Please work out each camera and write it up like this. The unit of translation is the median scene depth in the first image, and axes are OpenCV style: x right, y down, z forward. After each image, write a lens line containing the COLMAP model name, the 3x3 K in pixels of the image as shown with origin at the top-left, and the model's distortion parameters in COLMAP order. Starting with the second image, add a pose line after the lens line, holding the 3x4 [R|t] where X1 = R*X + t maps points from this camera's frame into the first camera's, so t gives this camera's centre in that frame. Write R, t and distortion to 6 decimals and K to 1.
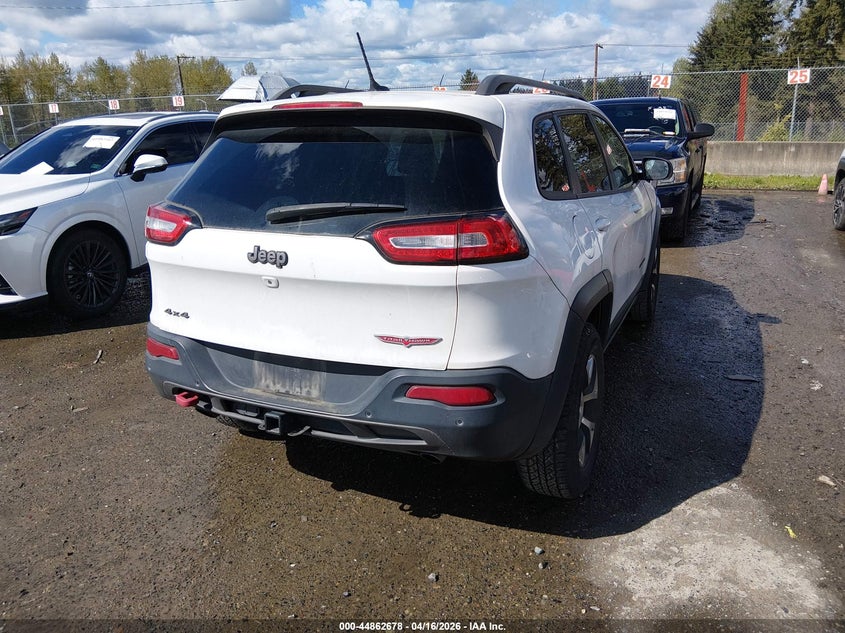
lens RADIAL K [[631.2, 0, 422.5], [0, 631.2, 316.5], [0, 0, 1]] dist [0.135789, -0.205077]
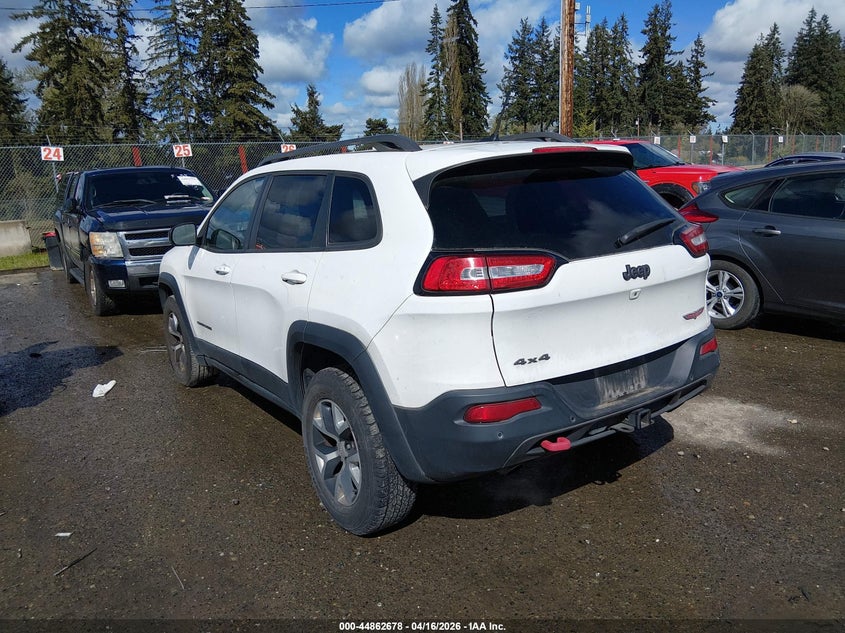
lens RADIAL K [[631.2, 0, 422.5], [0, 631.2, 316.5], [0, 0, 1]] dist [0.135789, -0.205077]
pose [[0.524933, -0.194349, 0.828658, -1.242174], [0.284479, 0.957654, 0.044393, -0.155458], [-0.802195, 0.212432, 0.557992, 0.593251]]
